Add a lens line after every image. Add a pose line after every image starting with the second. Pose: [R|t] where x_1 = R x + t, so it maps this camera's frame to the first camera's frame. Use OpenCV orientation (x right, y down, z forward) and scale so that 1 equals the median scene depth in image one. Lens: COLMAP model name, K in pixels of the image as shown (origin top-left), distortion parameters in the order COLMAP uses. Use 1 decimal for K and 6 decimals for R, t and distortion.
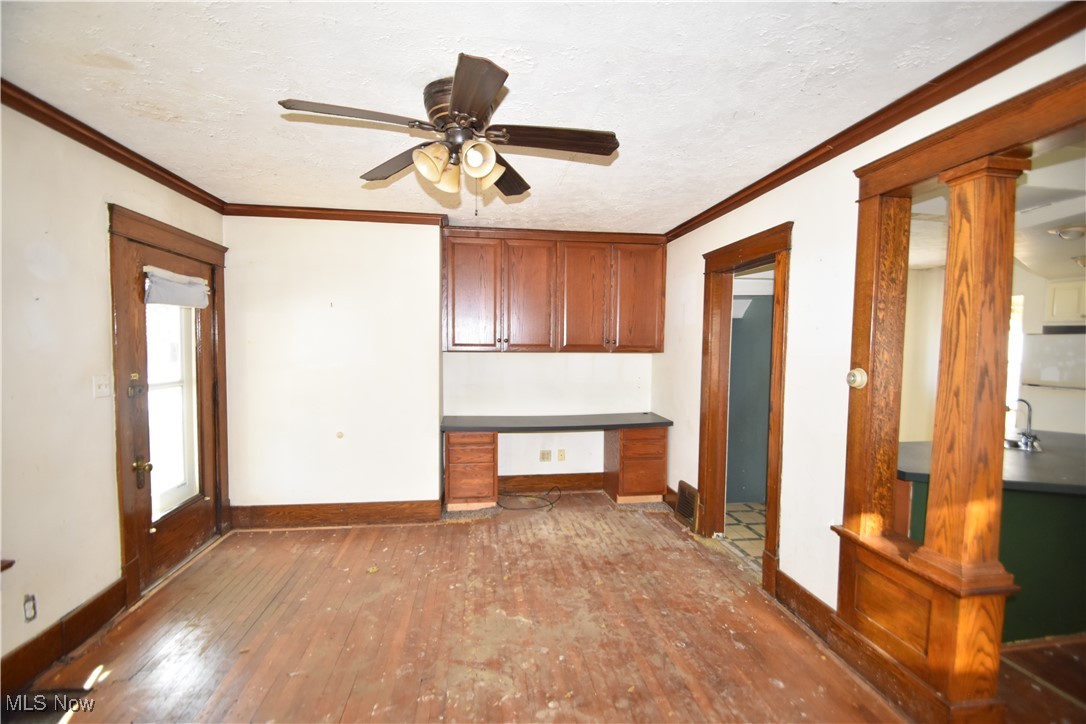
lens RADIAL K [[475.3, 0, 541.8], [0, 475.3, 371.0], [0, 0, 1]] dist [0.018457, -0.020648]
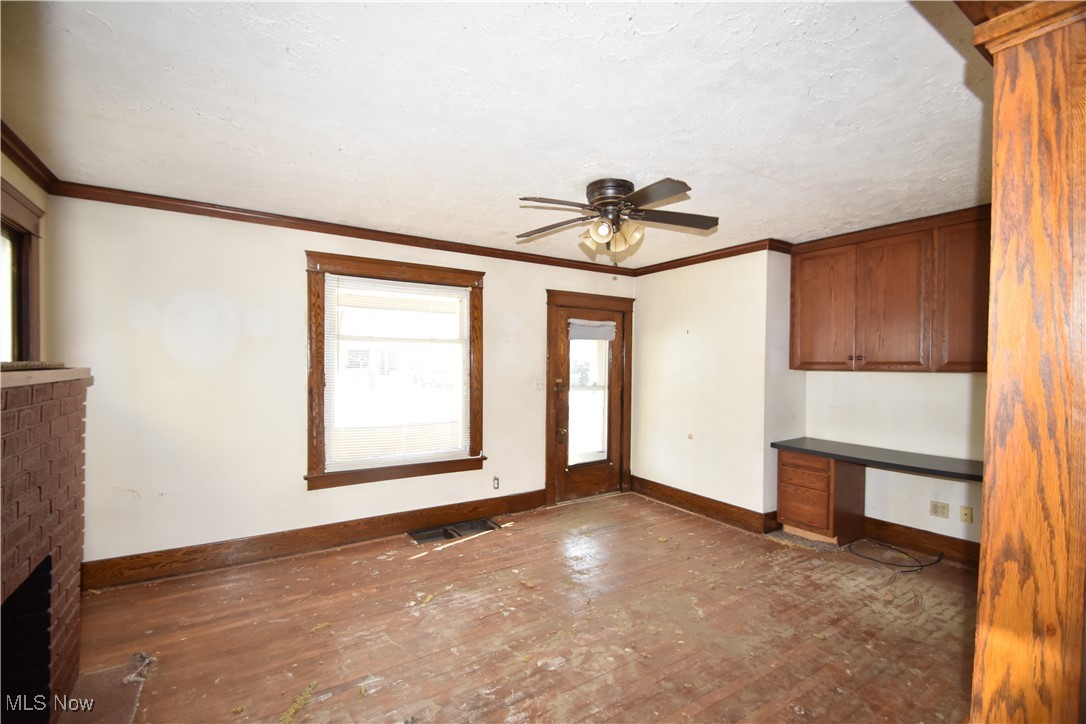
lens RADIAL K [[475.3, 0, 541.8], [0, 475.3, 371.0], [0, 0, 1]] dist [0.018457, -0.020648]
pose [[0.421938, 0.007658, -0.906592, 0.599736], [-0.052868, 0.998471, -0.016171, 0.006046], [0.905082, 0.054753, 0.421698, 0.137782]]
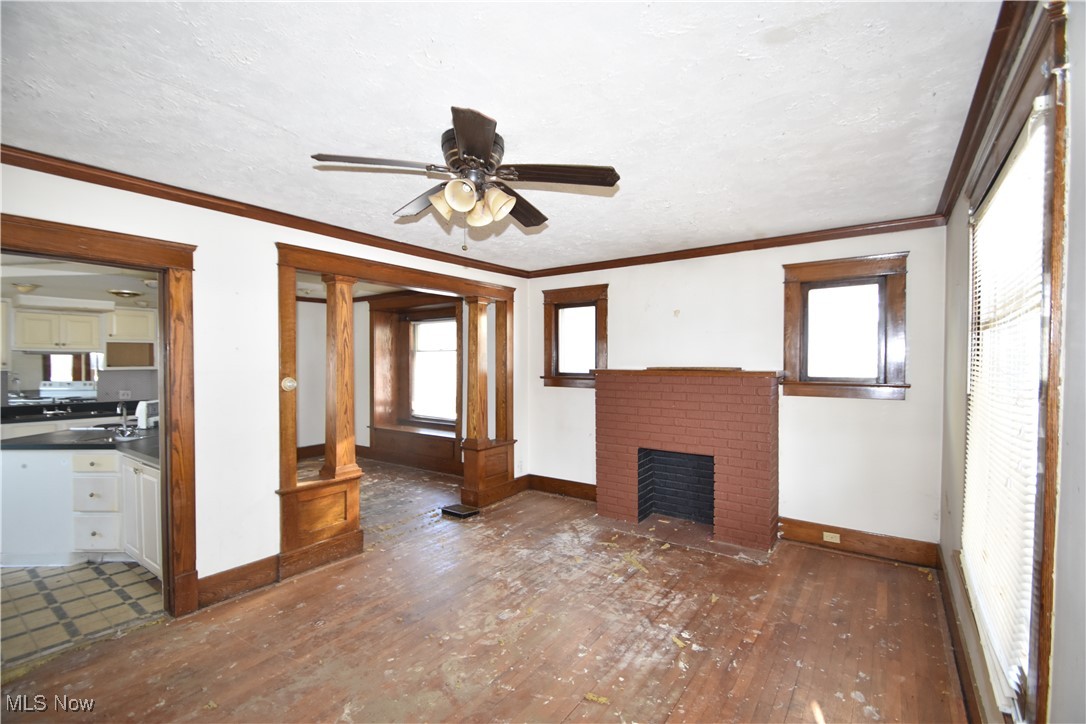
lens RADIAL K [[475.3, 0, 541.8], [0, 475.3, 371.0], [0, 0, 1]] dist [0.018457, -0.020648]
pose [[-0.723253, -0.023498, 0.690183, -0.609145], [0.030560, 0.997353, 0.065981, -0.064438], [-0.689906, 0.068813, -0.720621, 0.988153]]
